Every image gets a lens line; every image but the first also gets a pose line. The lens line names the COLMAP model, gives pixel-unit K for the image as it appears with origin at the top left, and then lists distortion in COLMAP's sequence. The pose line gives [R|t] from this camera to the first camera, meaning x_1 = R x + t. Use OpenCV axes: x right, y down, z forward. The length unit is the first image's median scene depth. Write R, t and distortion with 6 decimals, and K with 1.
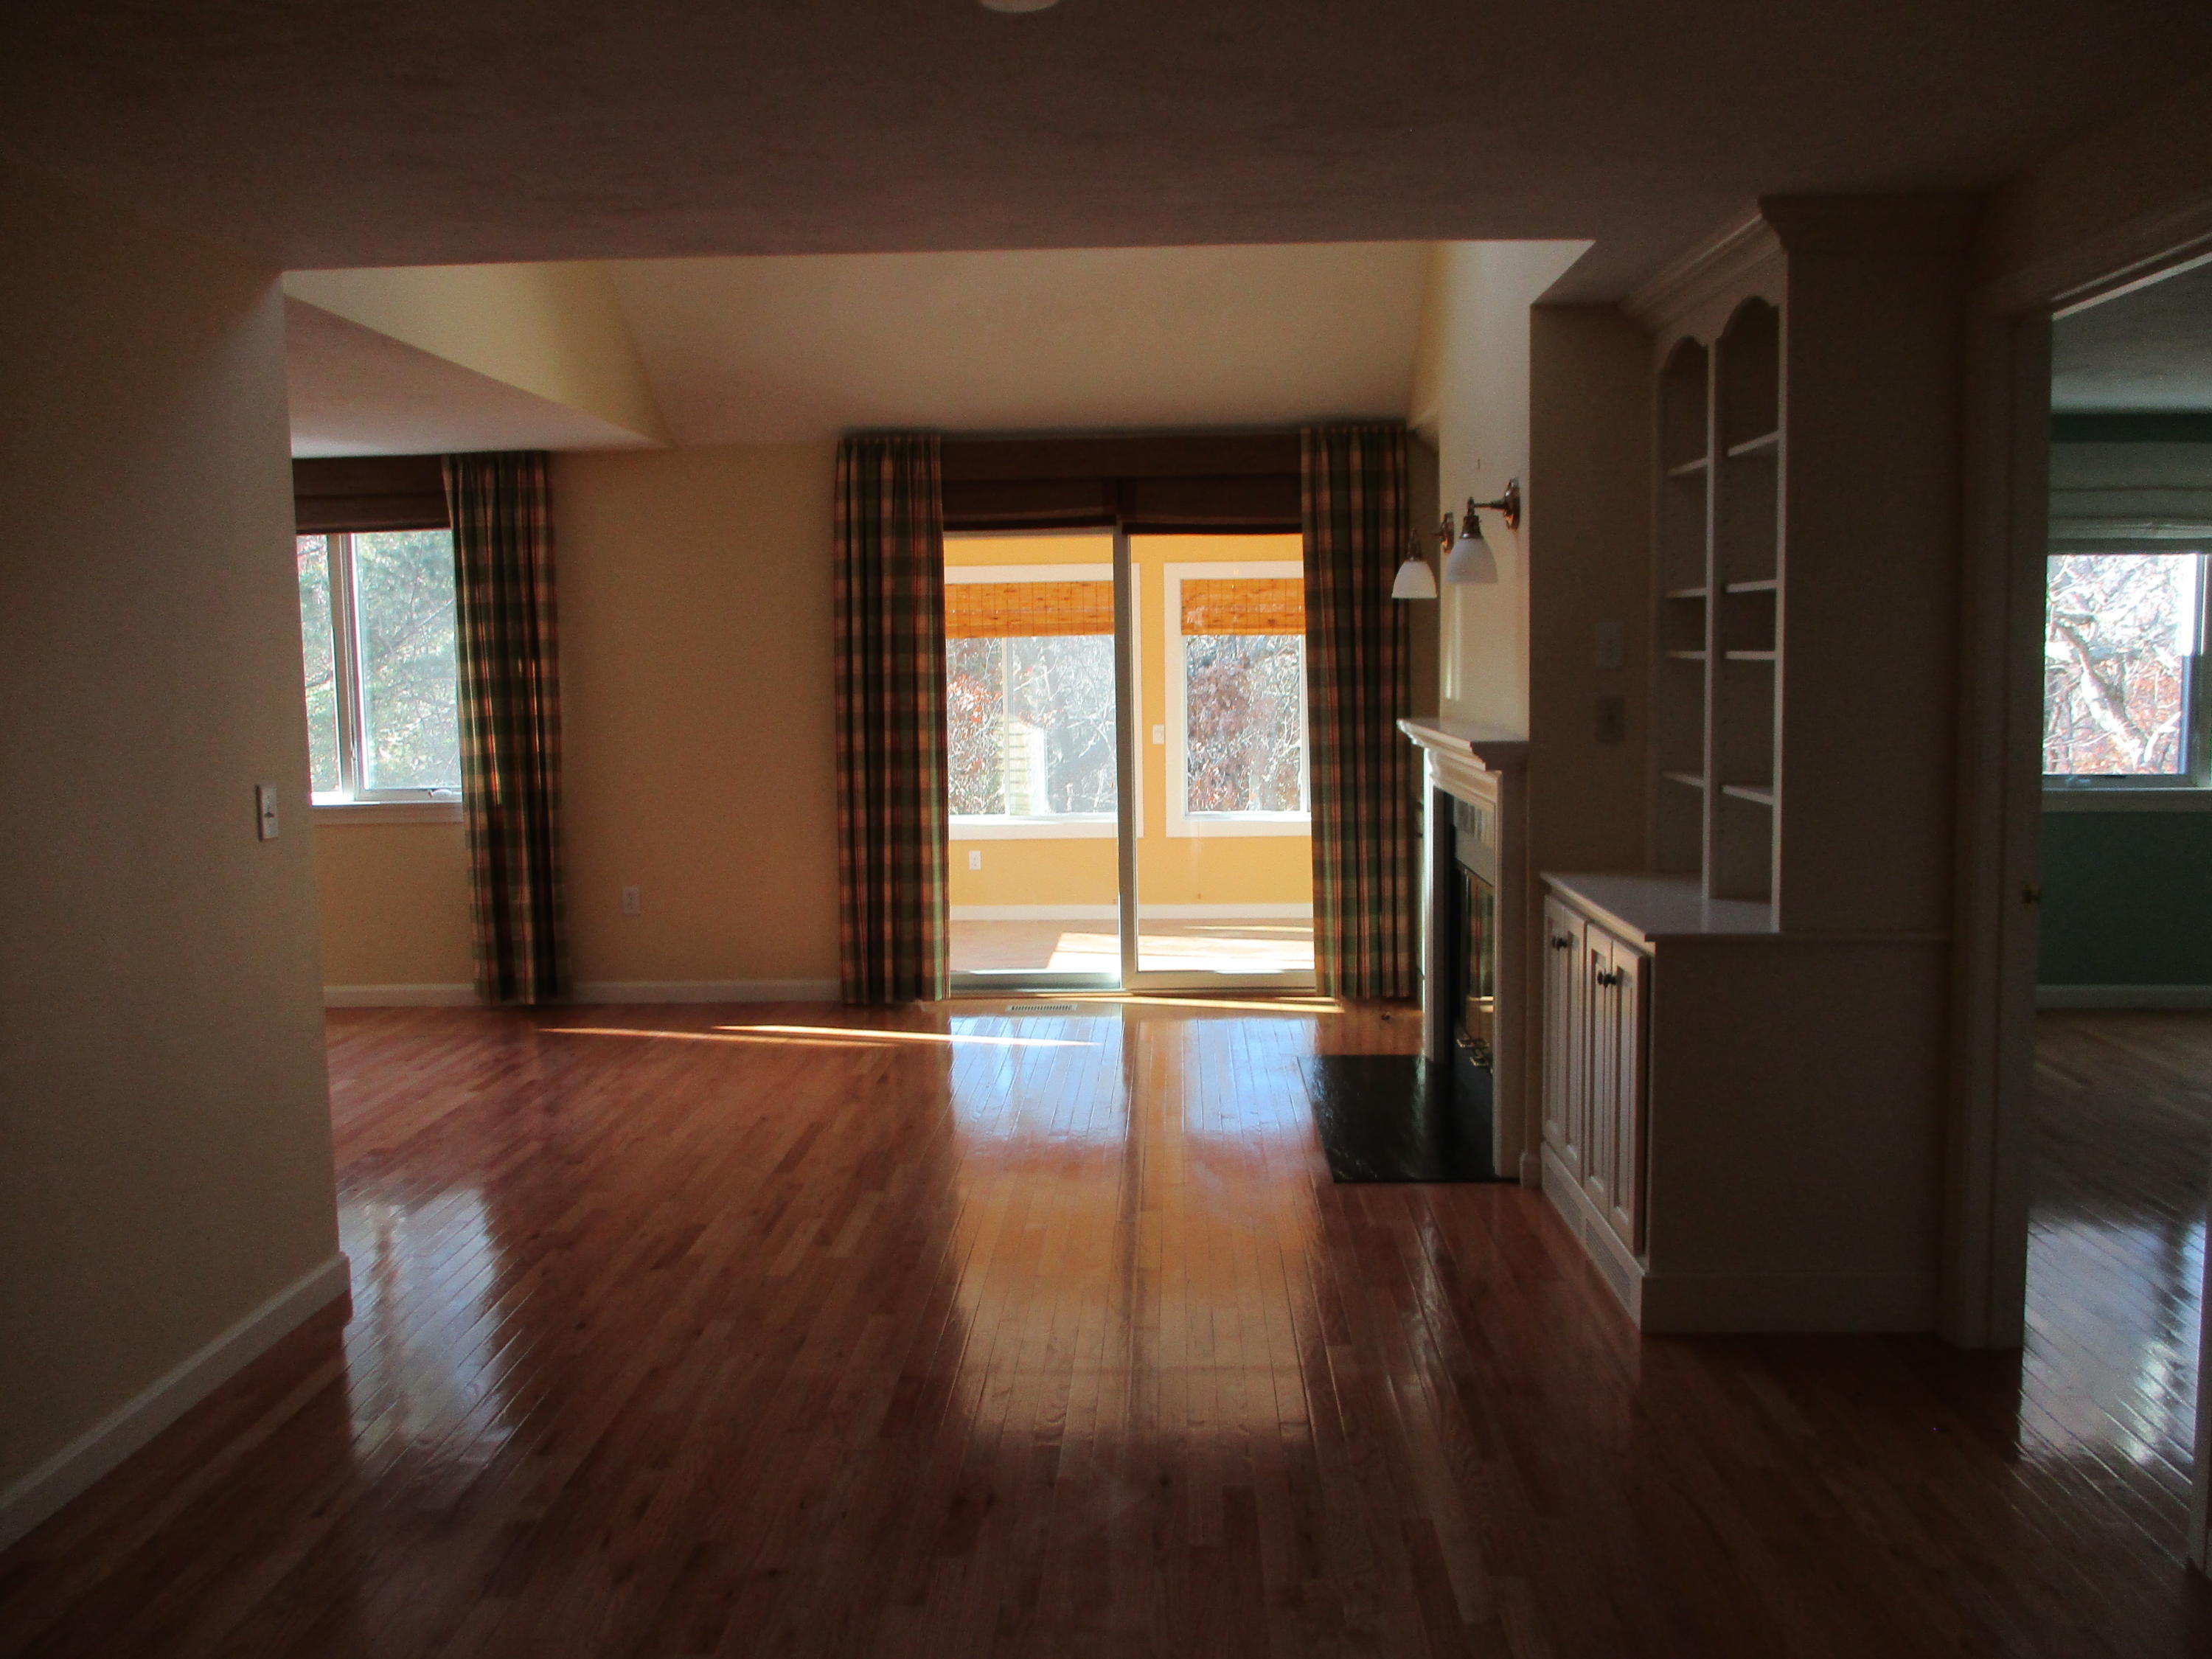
lens RADIAL K [[1824.5, 0, 1105.4], [0, 1824.5, 827.9], [0, 0, 1]] dist [-0.033259, 0.019467]
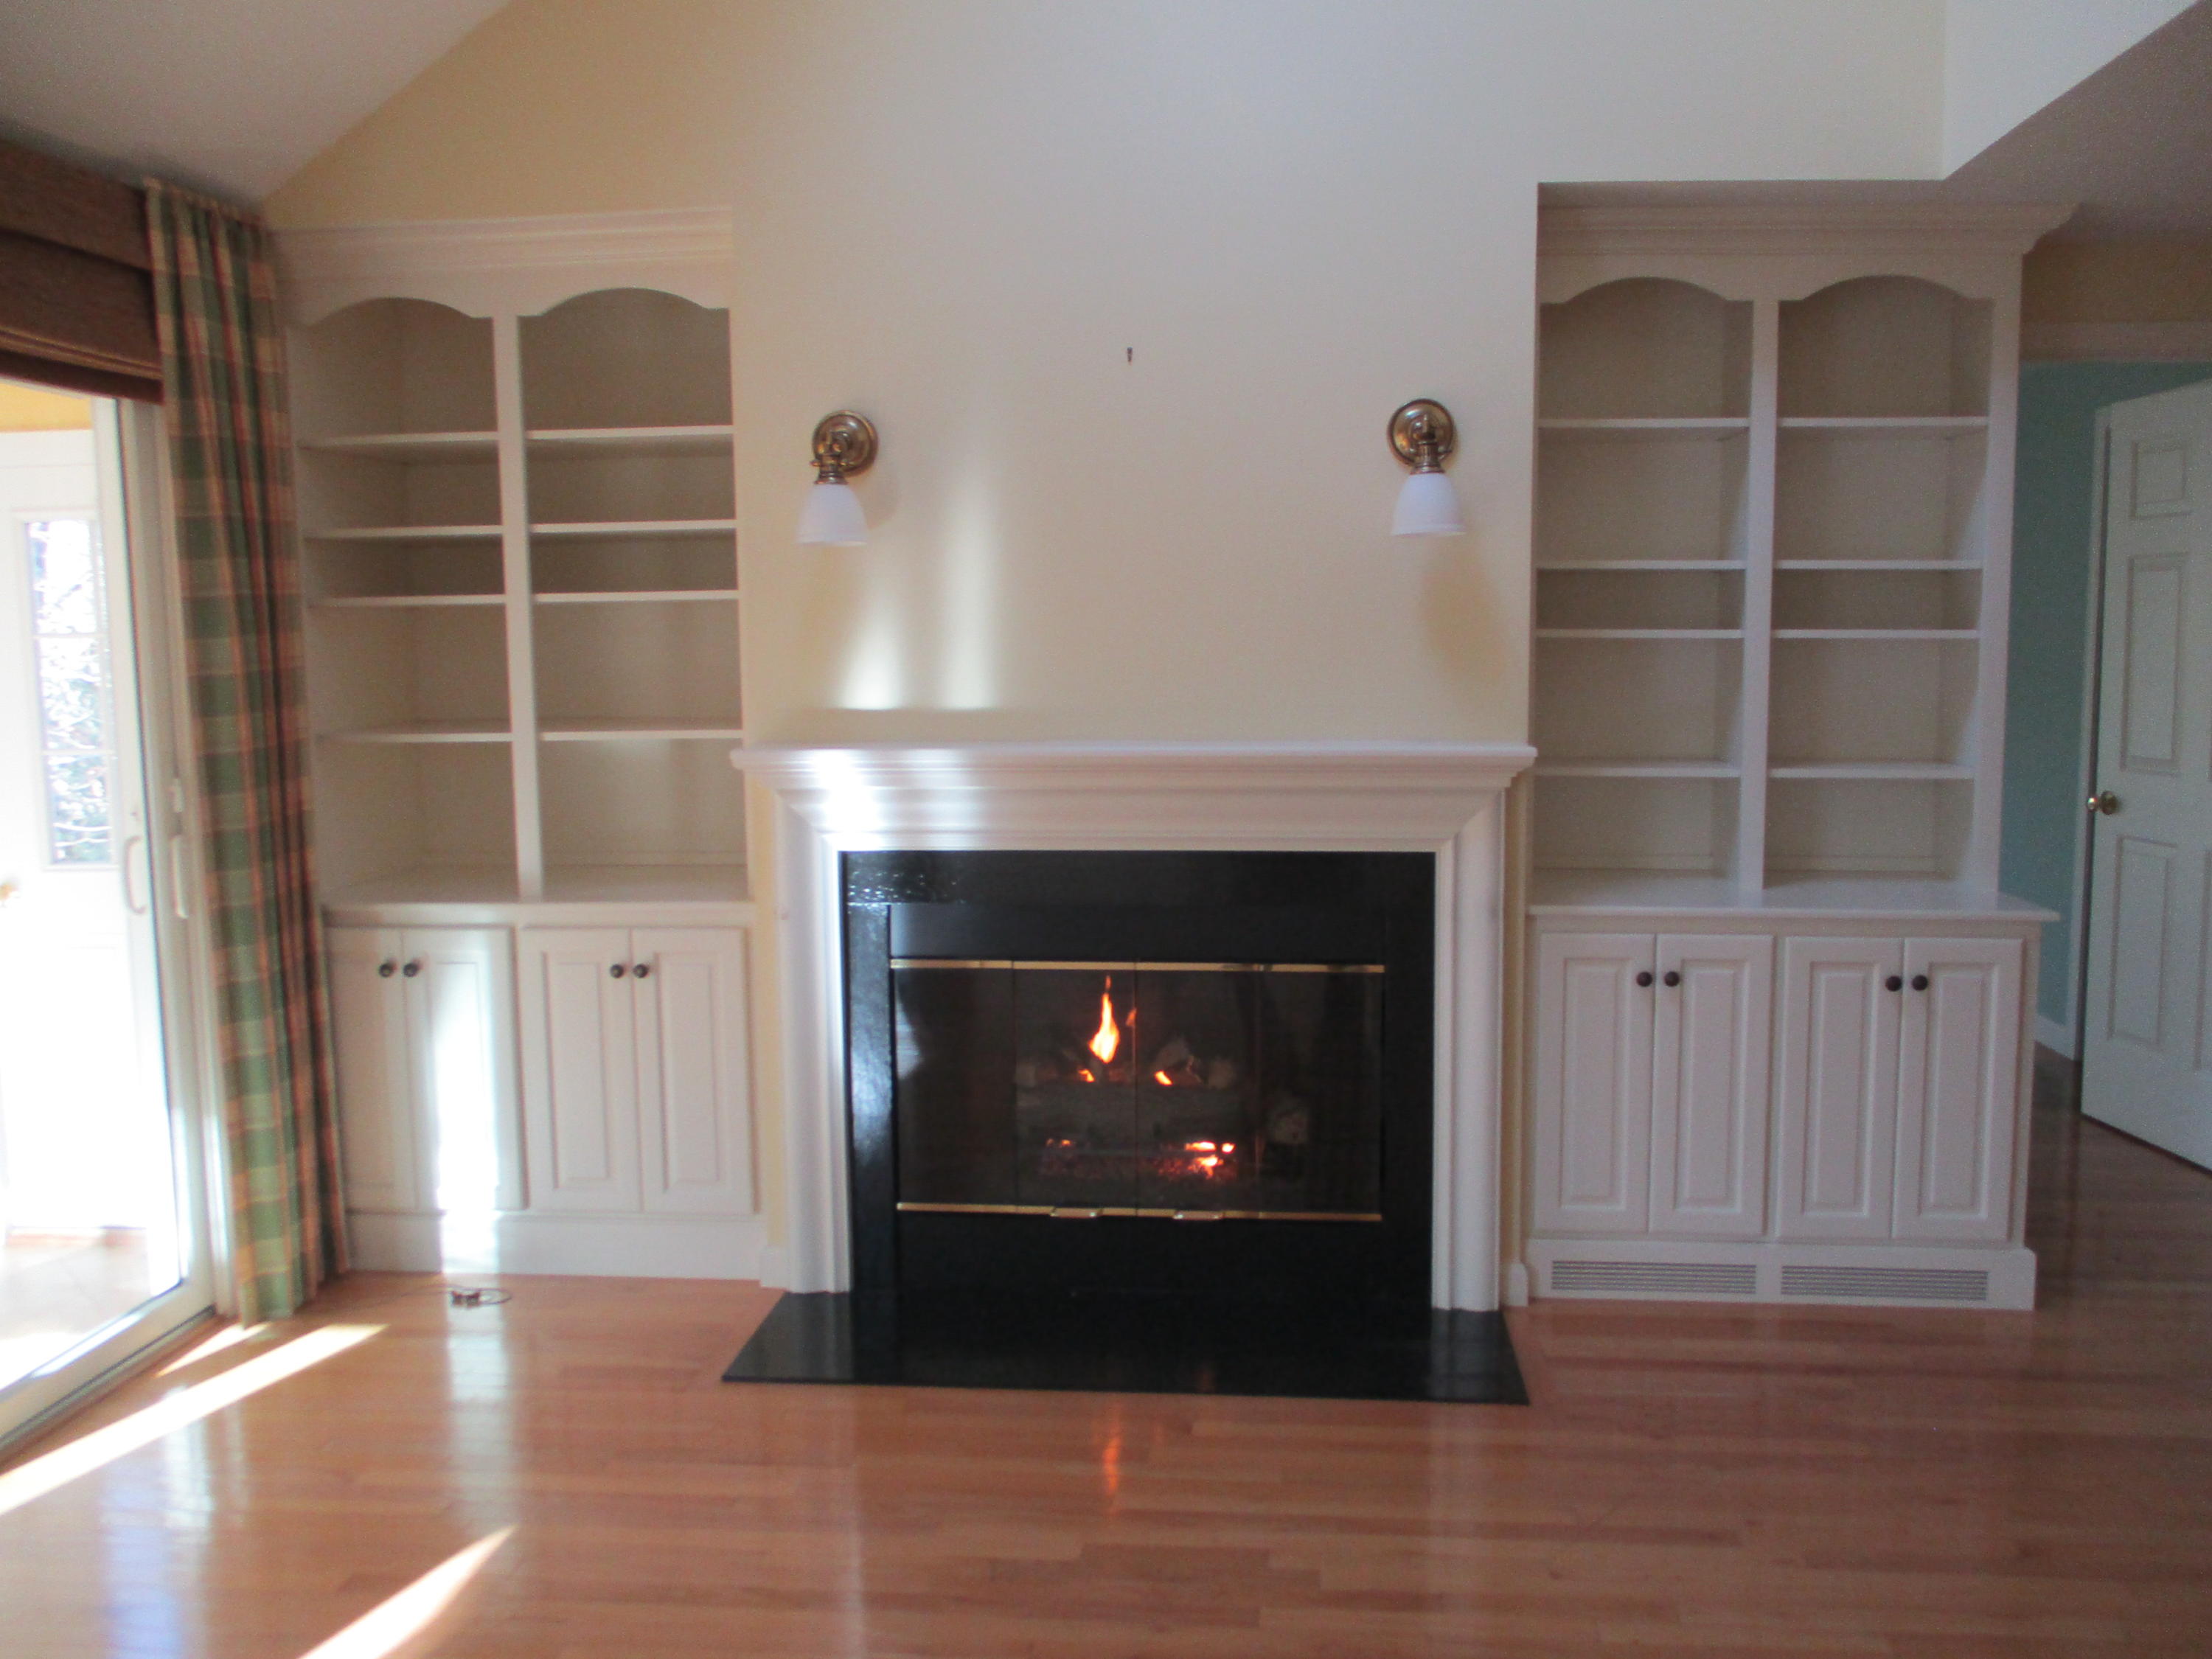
lens RADIAL K [[1824.5, 0, 1103.3], [0, 1824.5, 798.1], [0, 0, 1]] dist [-0.033259, 0.019467]
pose [[0.065171, -0.086678, 0.994102, -0.351849], [0.108915, 0.990886, 0.079257, -0.066733], [-0.991912, 0.103108, 0.074017, 0.717208]]
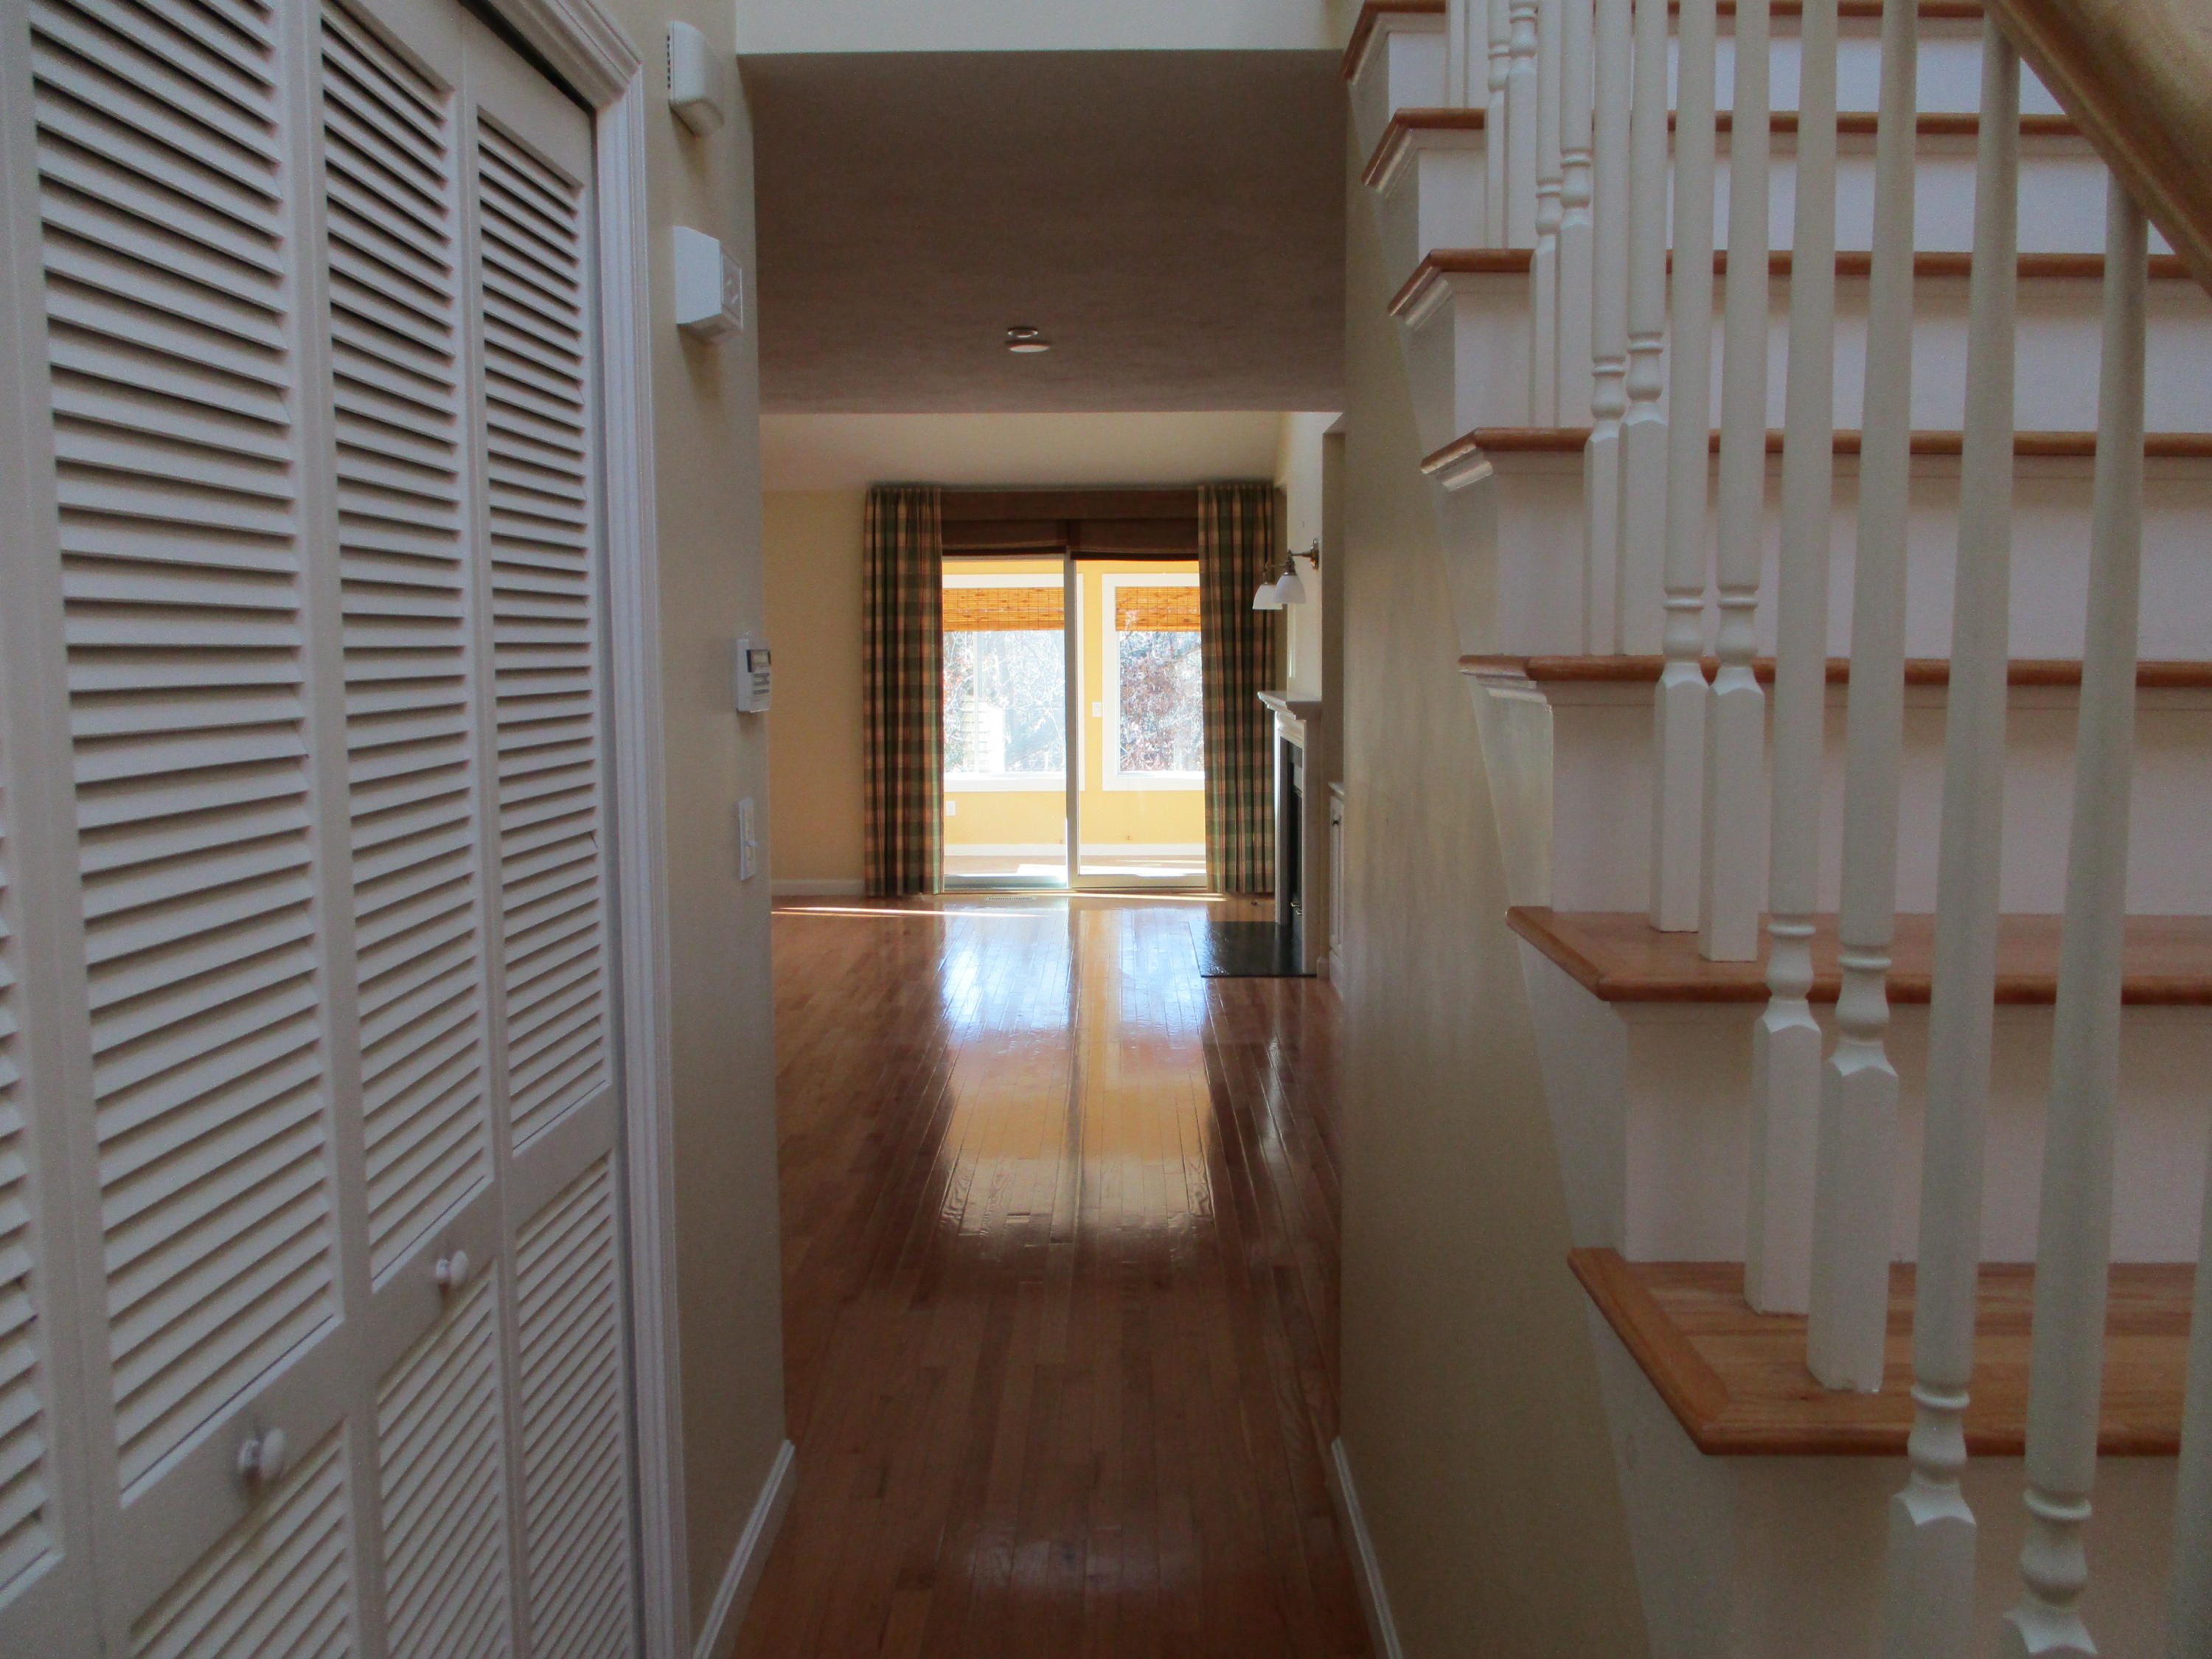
lens RADIAL K [[1824.5, 0, 1113.8], [0, 1824.5, 818.6], [0, 0, 1]] dist [-0.033259, 0.019467]
pose [[0.999348, 0.006137, 0.035577, -0.006056], [-0.006101, 0.999981, -0.001126, 0.038382], [-0.035583, 0.000908, 0.999366, -0.394156]]
